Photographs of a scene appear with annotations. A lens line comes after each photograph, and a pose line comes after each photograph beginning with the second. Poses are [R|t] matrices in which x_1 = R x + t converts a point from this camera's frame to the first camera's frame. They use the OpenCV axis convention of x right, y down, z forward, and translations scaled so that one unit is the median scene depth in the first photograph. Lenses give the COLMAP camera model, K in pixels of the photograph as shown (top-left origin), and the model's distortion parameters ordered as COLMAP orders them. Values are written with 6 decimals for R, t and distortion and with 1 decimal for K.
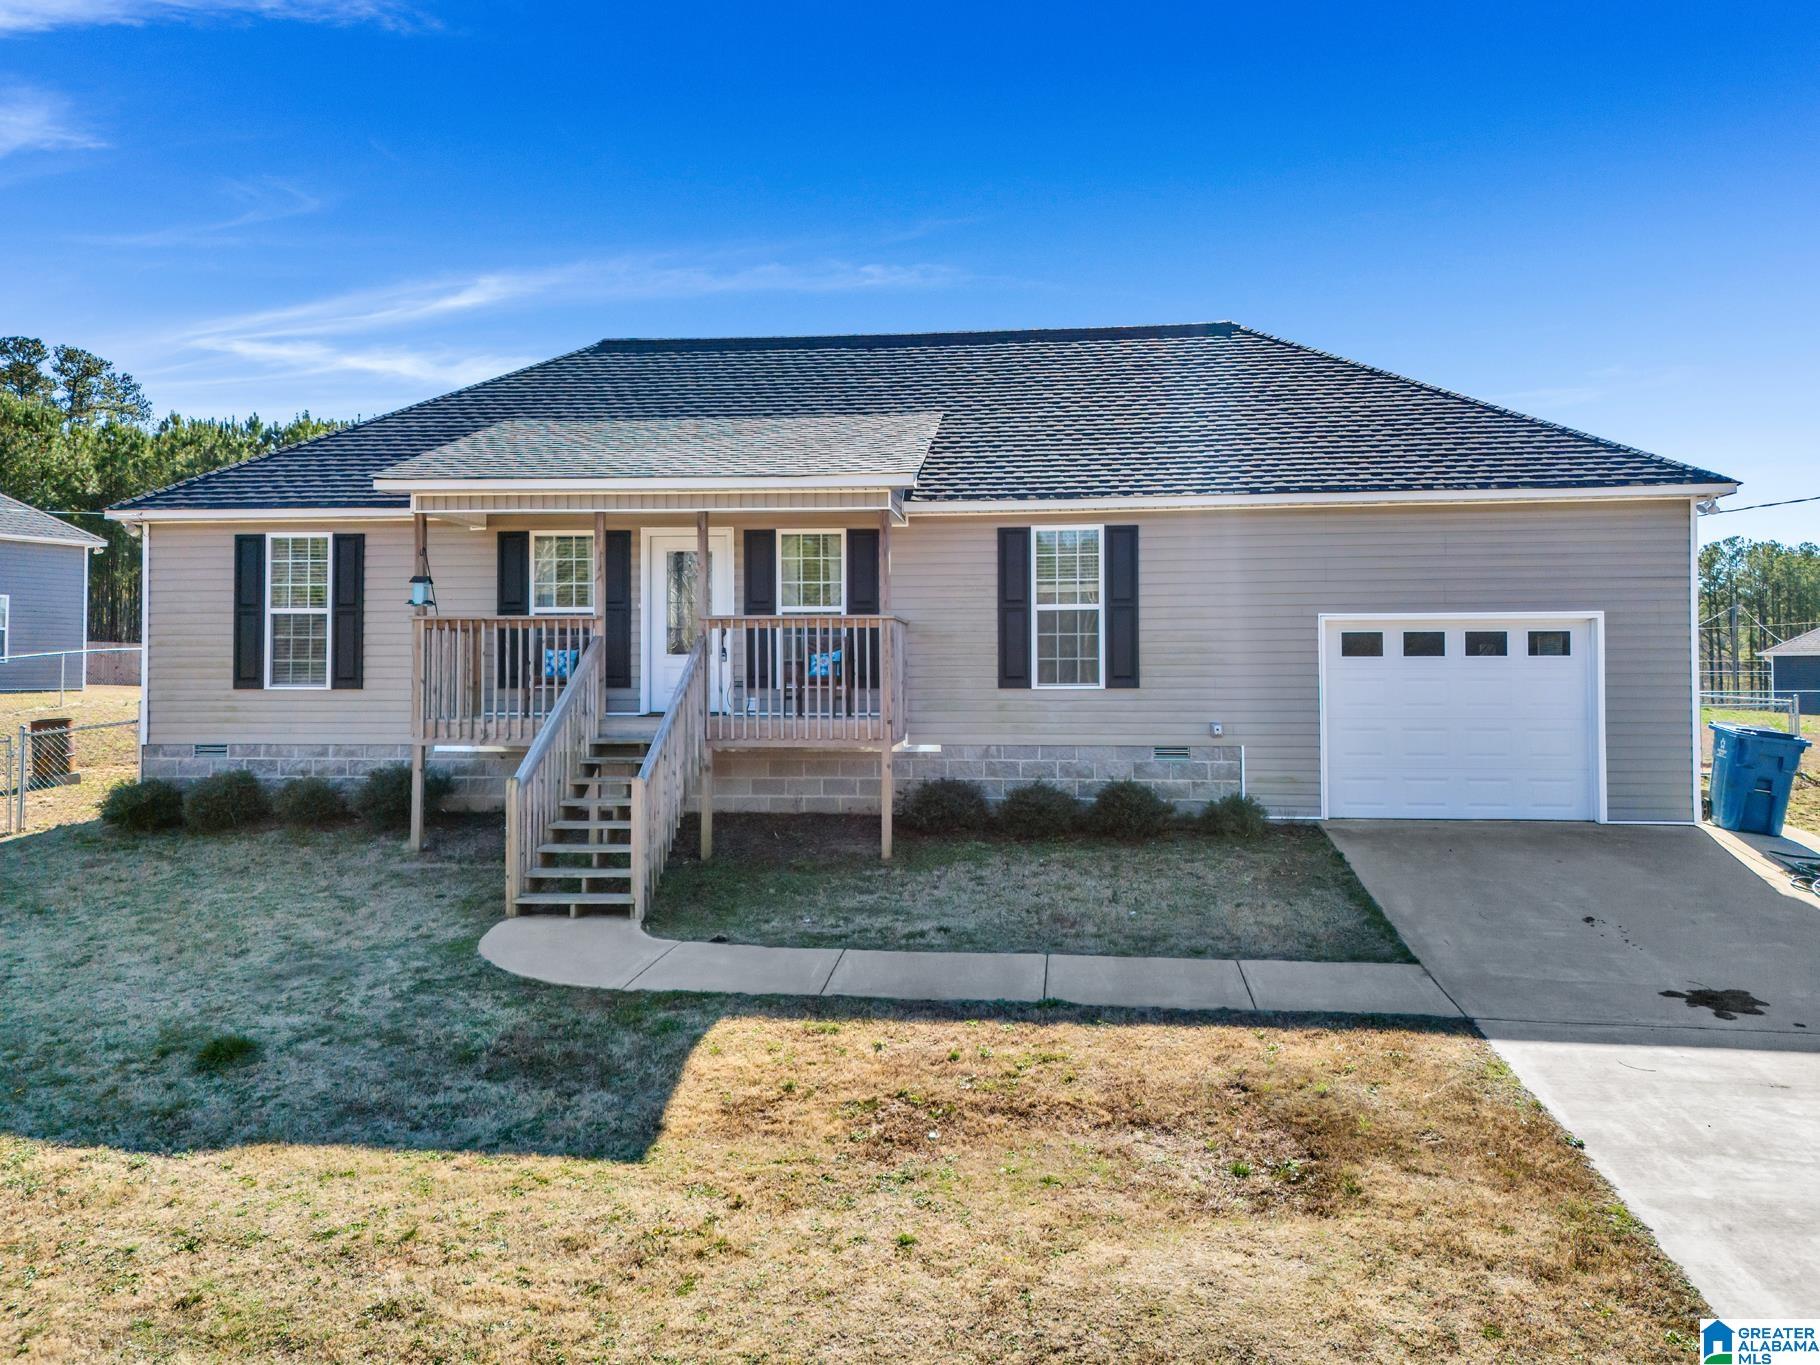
lens RADIAL K [[1360.7, 0, 900.5], [0, 1360.7, 653.5], [0, 0, 1]] dist [0.084788, -0.099360]
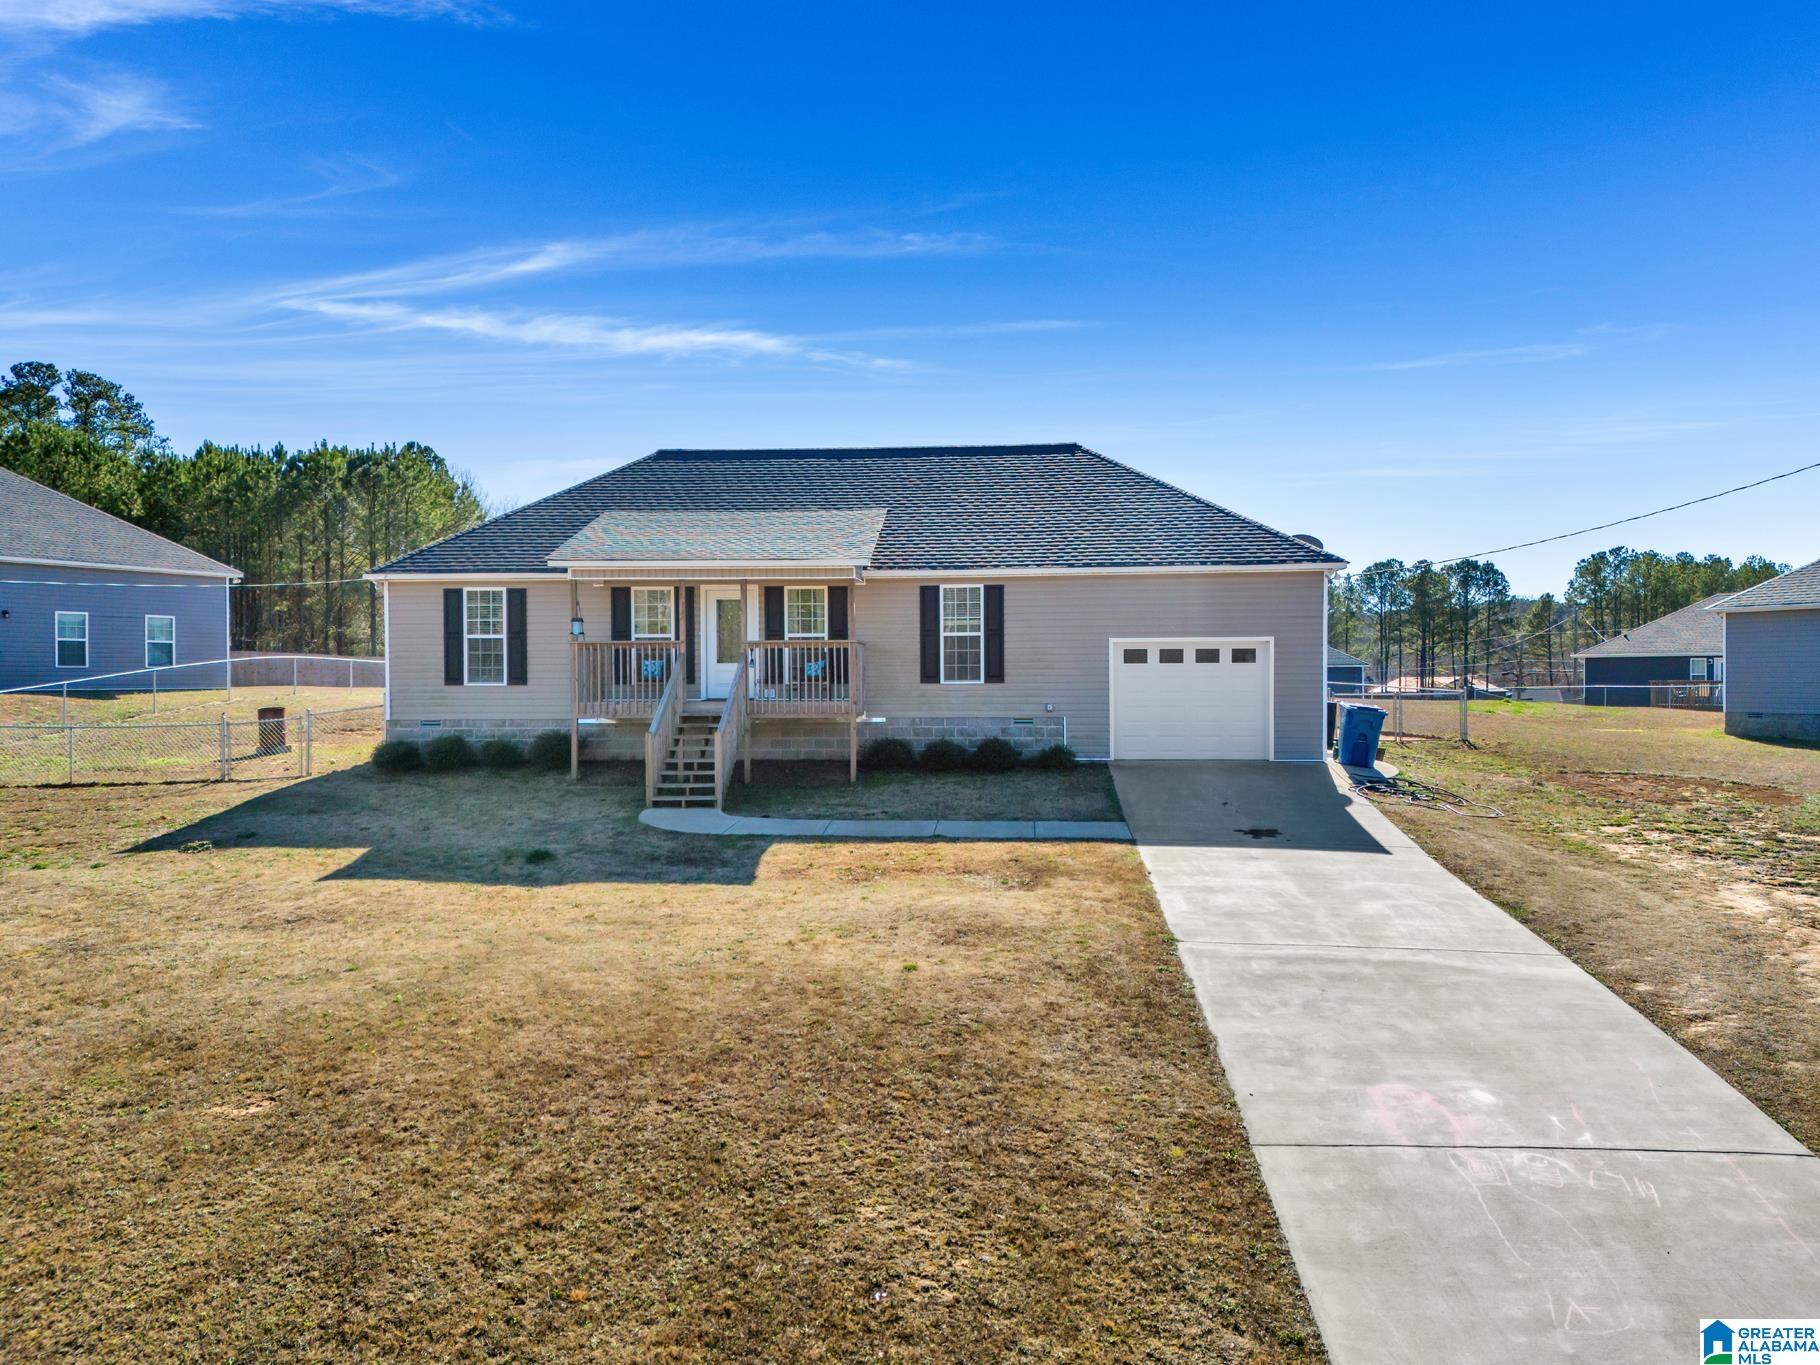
lens RADIAL K [[1360.7, 0, 900.5], [0, 1360.7, 653.5], [0, 0, 1]] dist [0.084788, -0.099360]
pose [[0.999533, -0.002564, 0.030443, -0.002287], [0.002572, 0.999997, -0.000242, -0.010204], [-0.030442, 0.000320, 0.999536, -0.653230]]
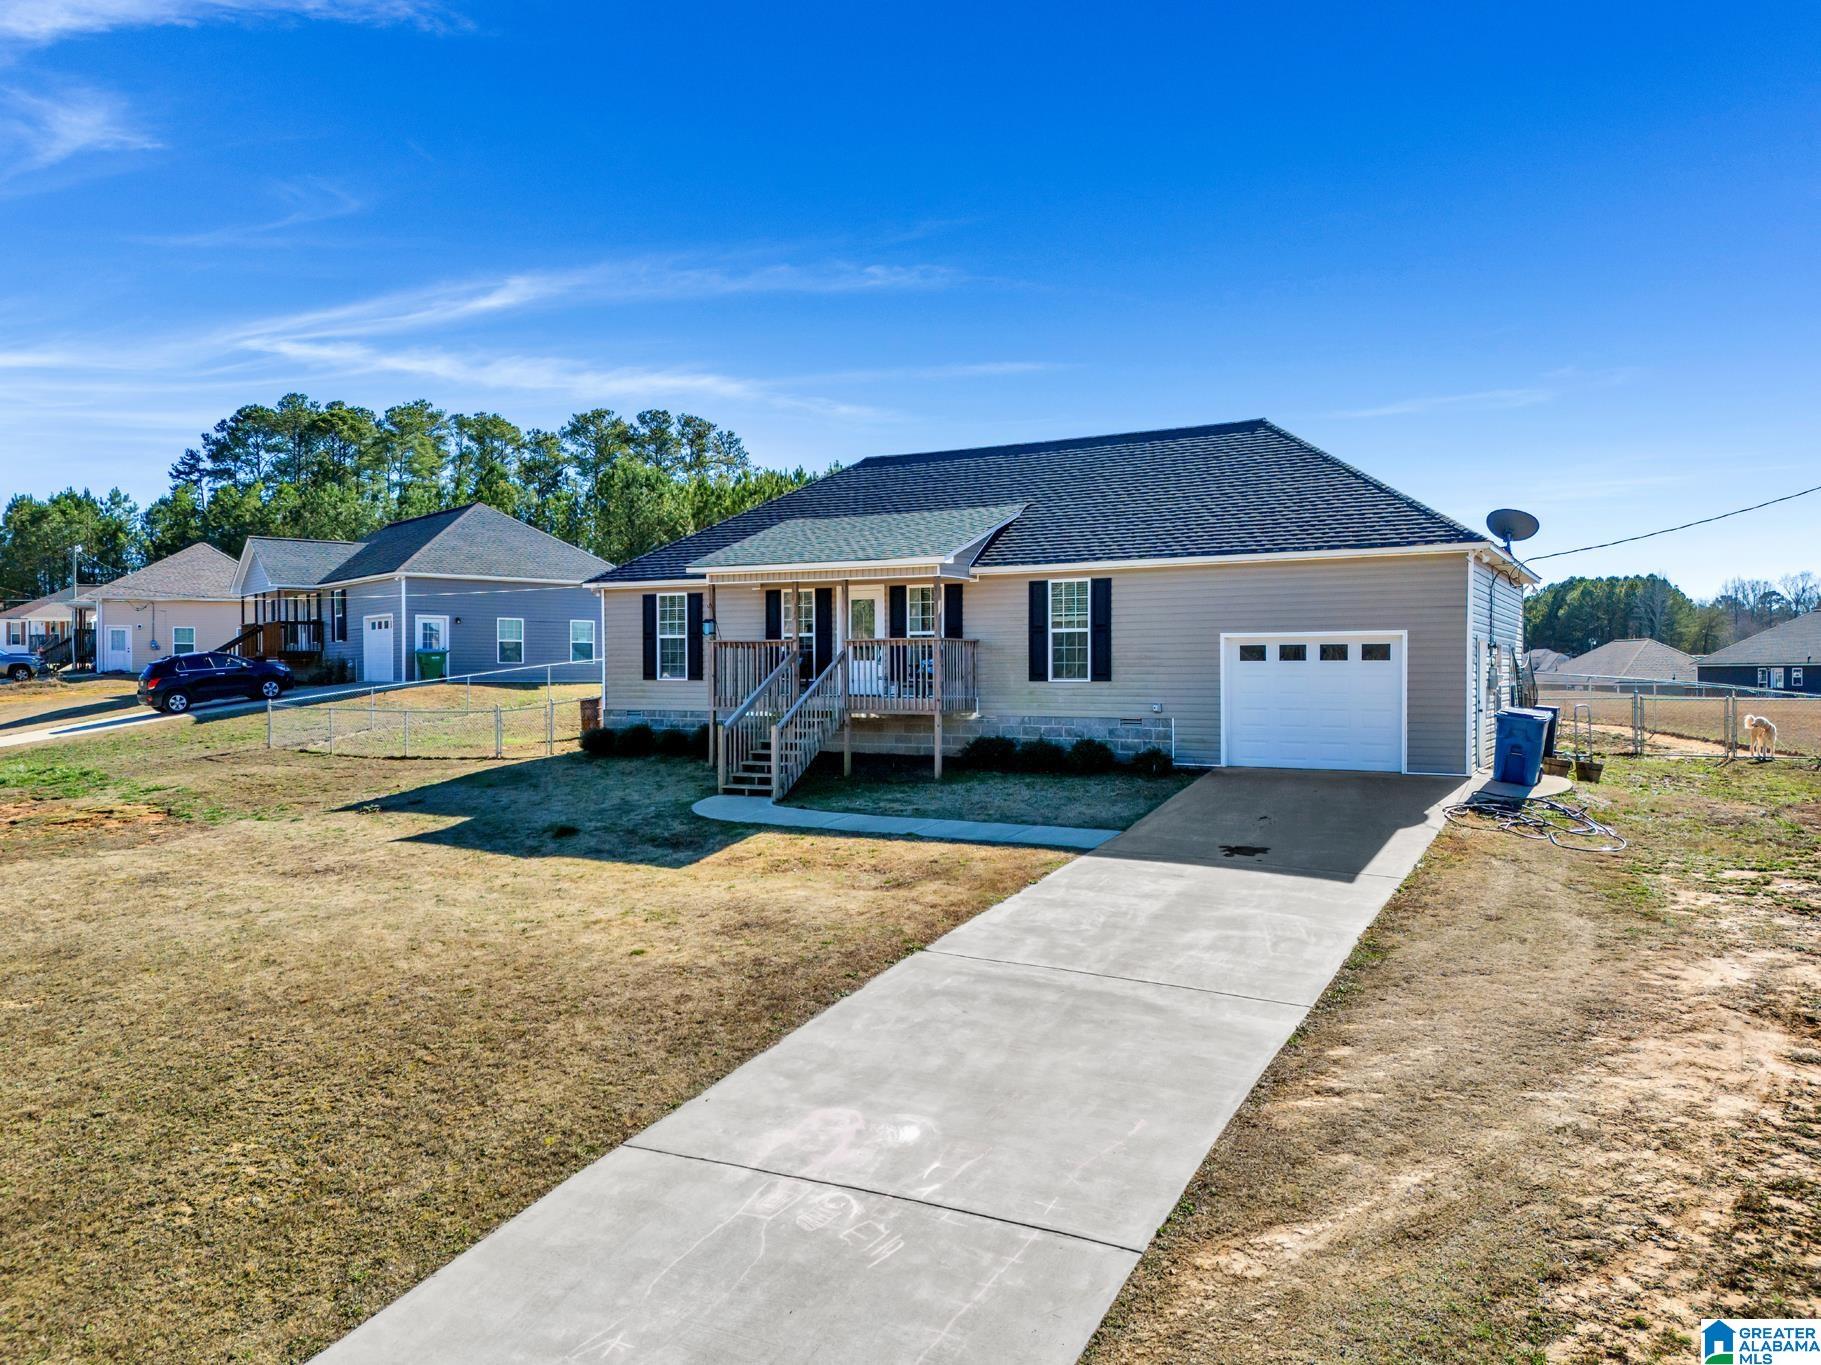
lens RADIAL K [[1361.5, 0, 901.0], [0, 1361.5, 653.5], [0, 0, 1]] dist [0.084788, -0.099360]
pose [[0.916545, -0.004214, -0.399910, 0.580585], [0.004505, 0.999990, -0.000213, -0.007470], [0.399906, -0.001606, 0.916555, -0.543679]]
